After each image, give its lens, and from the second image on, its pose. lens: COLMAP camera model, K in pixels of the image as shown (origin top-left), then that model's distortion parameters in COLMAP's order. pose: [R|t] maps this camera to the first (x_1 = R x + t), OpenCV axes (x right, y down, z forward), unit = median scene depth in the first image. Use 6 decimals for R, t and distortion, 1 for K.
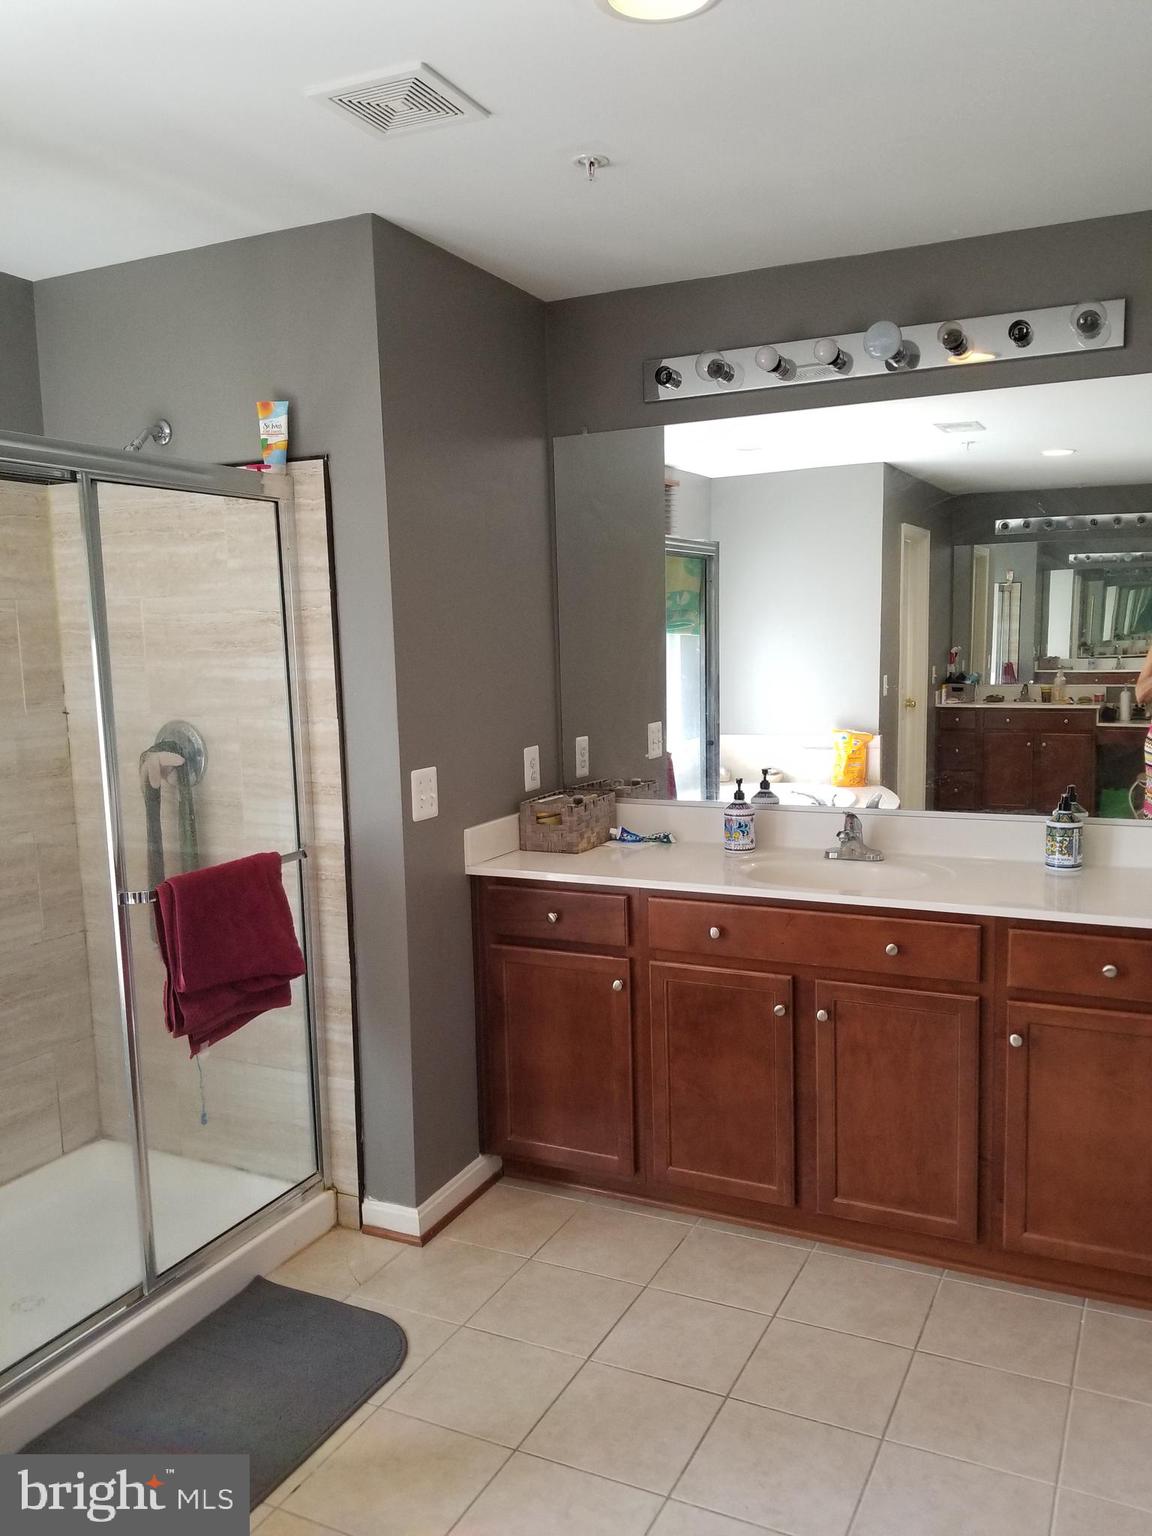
lens RADIAL K [[1229.7, 0, 575.9], [0, 1229.7, 778.9], [0, 0, 1]] dist [0.070279, -0.060435]
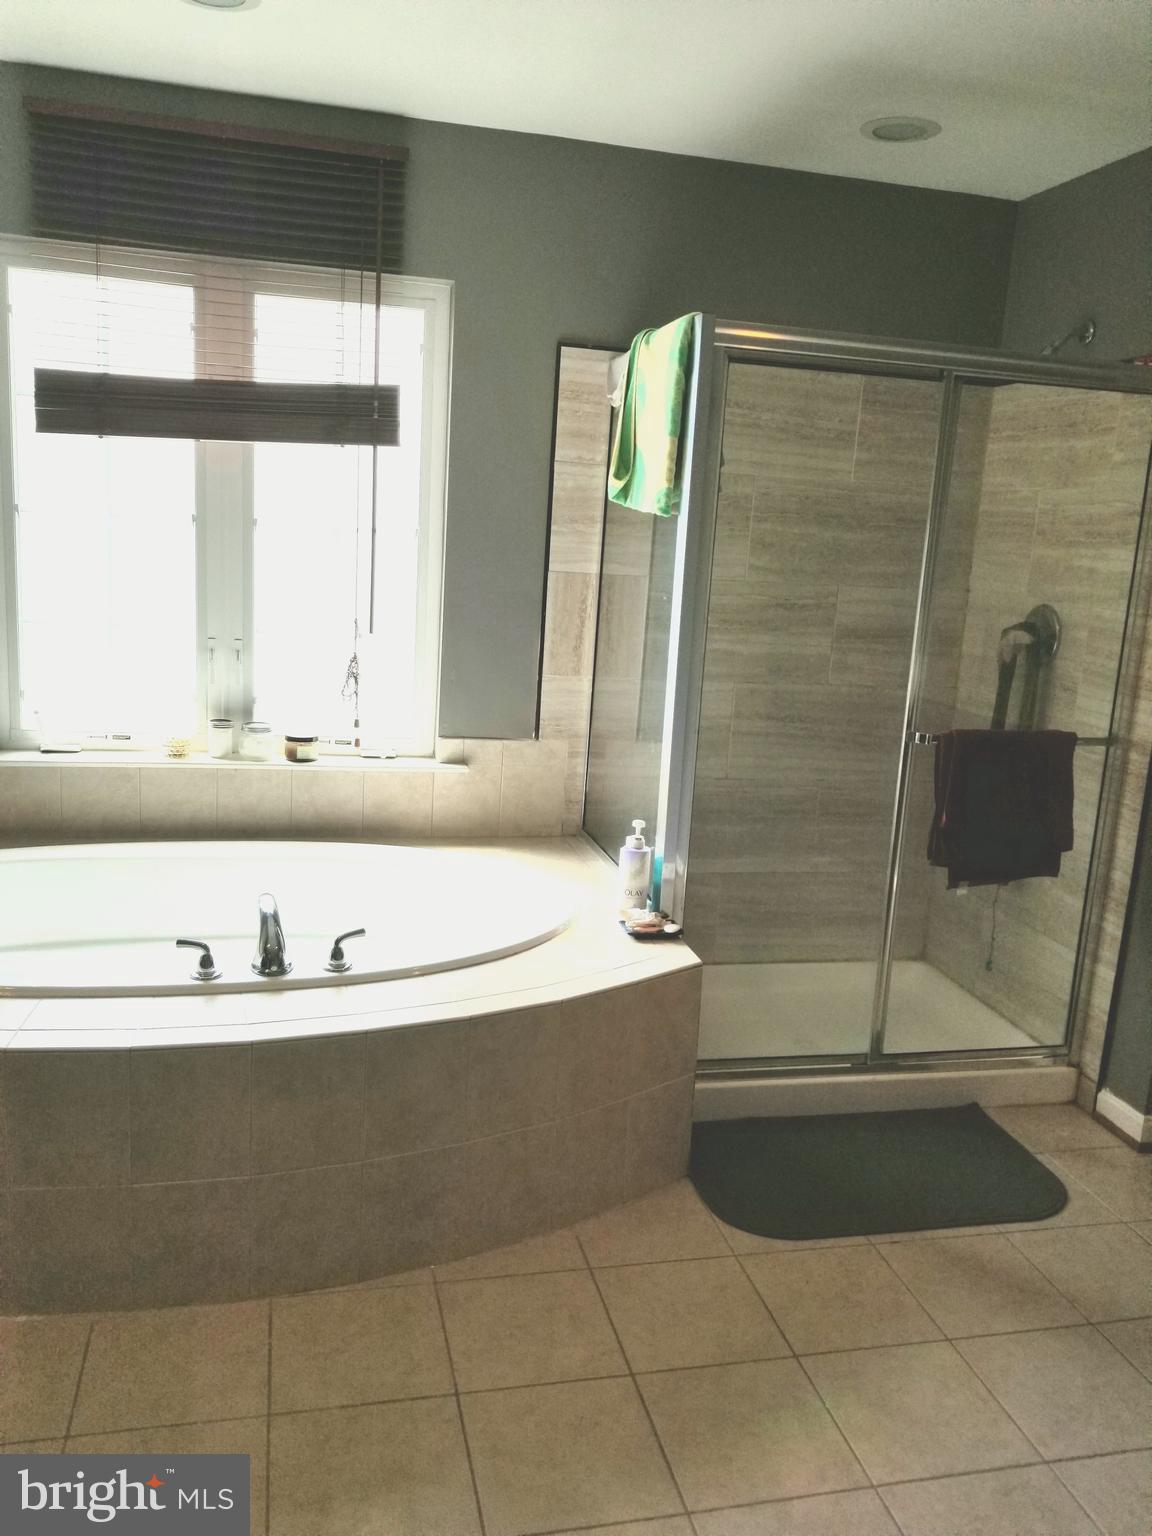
lens RADIAL K [[1229.7, 0, 571.3], [0, 1229.7, 760.5], [0, 0, 1]] dist [0.070279, -0.060435]
pose [[0.634124, 0.203843, -0.745878, 0.262123], [-0.170660, 0.977733, 0.122117, 0.024672], [0.754163, 0.049854, 0.654792, -0.013339]]
